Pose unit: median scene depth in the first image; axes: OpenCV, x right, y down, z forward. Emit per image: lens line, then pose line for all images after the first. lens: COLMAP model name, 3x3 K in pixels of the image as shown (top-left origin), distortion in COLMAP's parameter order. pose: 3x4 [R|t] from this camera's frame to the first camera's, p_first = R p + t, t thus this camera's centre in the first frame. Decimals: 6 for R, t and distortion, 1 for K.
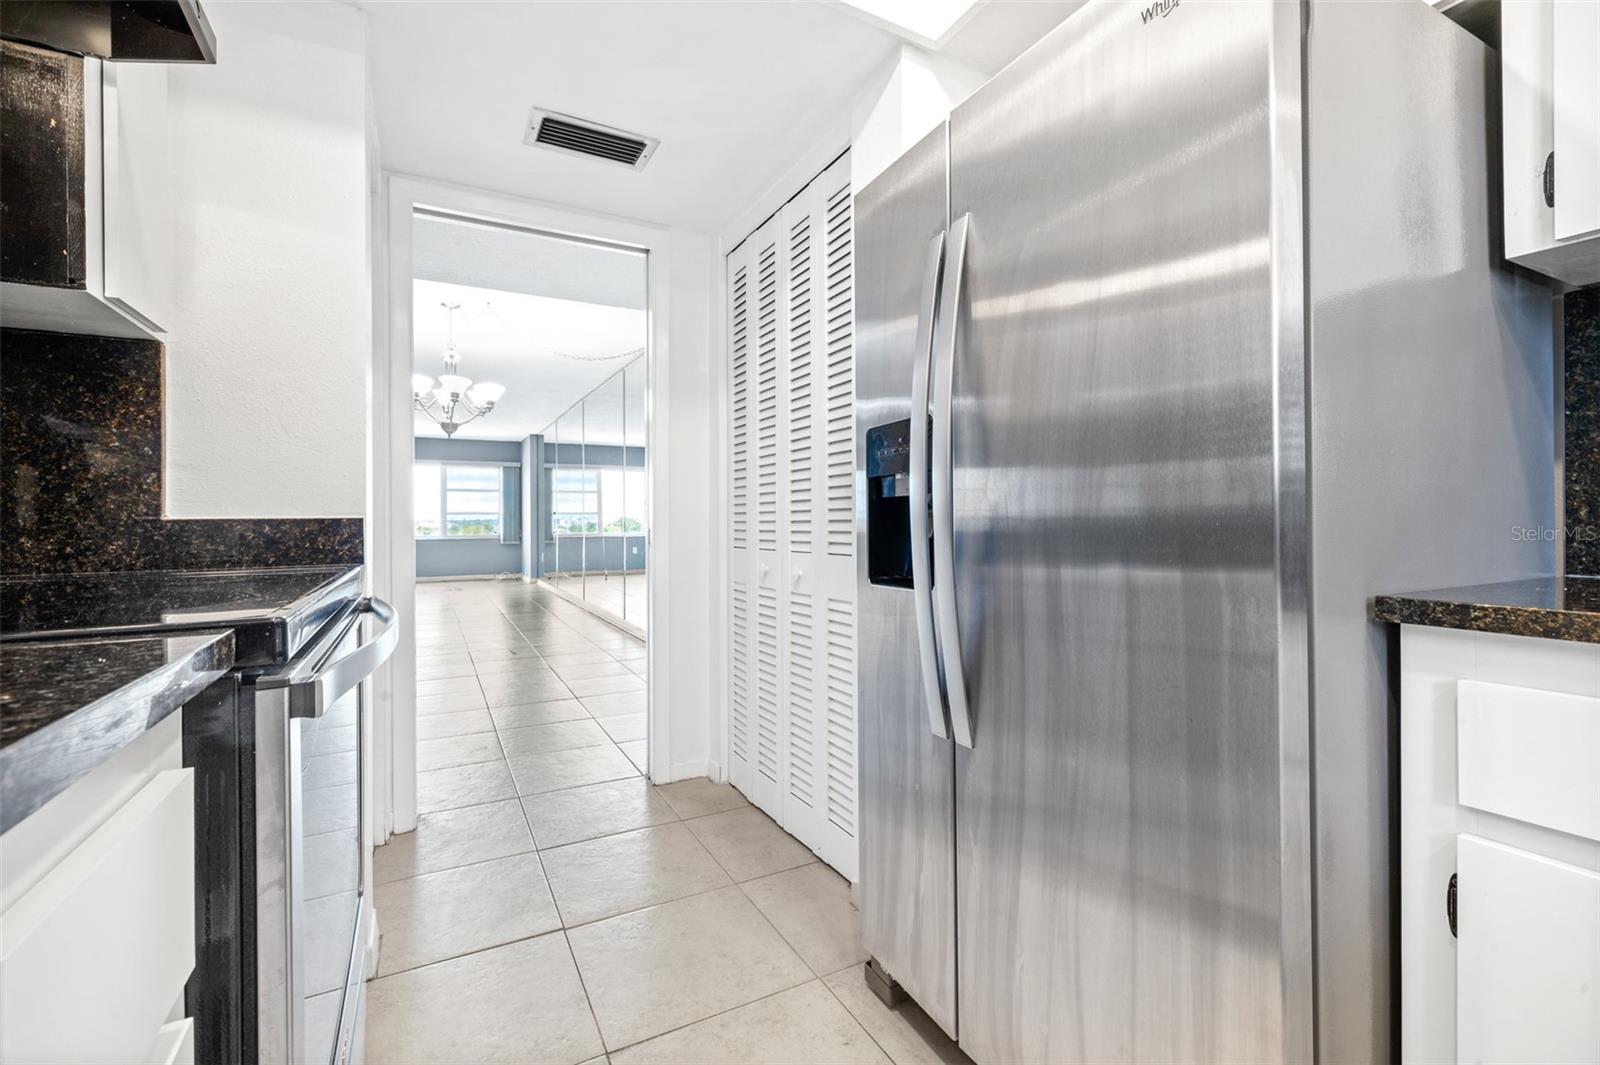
lens RADIAL K [[693.4, 0, 799.0], [0, 693.4, 527.7], [0, 0, 1]] dist [-0.000306, -0.000172]
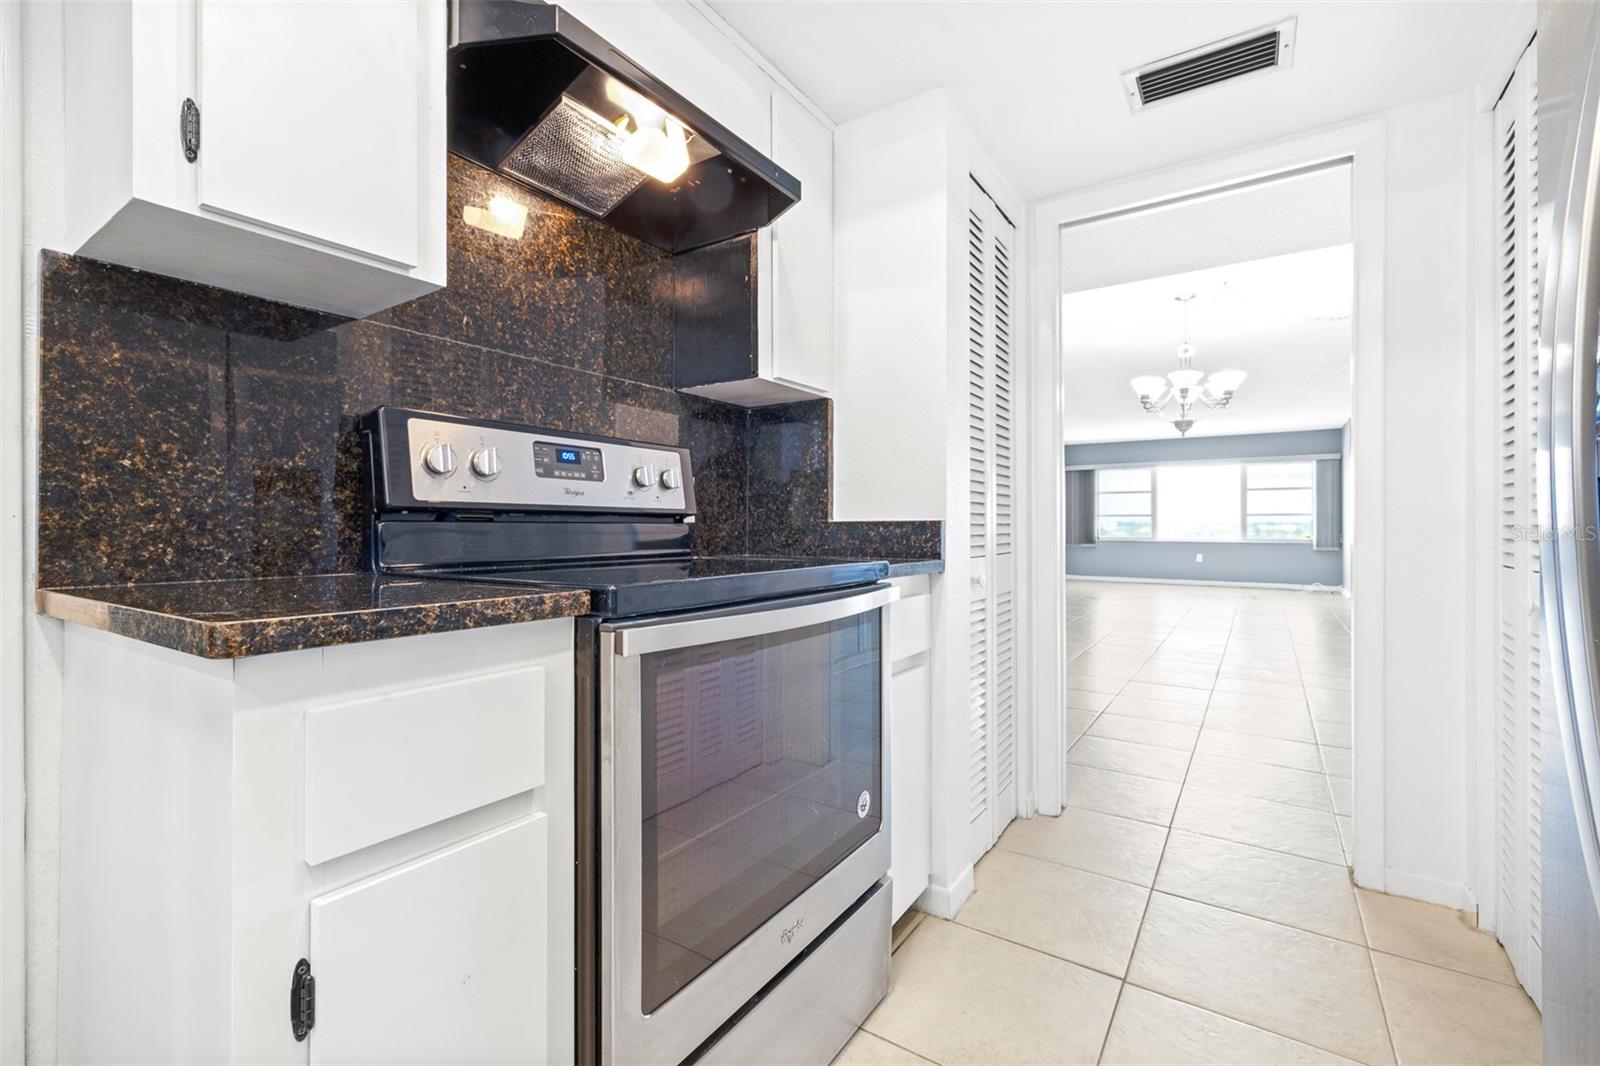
lens RADIAL K [[690.7, 0, 786.2], [0, 690.7, 528.0], [0, 0, 1]] dist [0.001029, 0.000252]
pose [[0.460440, 0.009258, -0.887643, 0.204401], [-0.011280, 0.999926, 0.004577, -0.002546], [0.887619, 0.007905, 0.460510, 0.165988]]
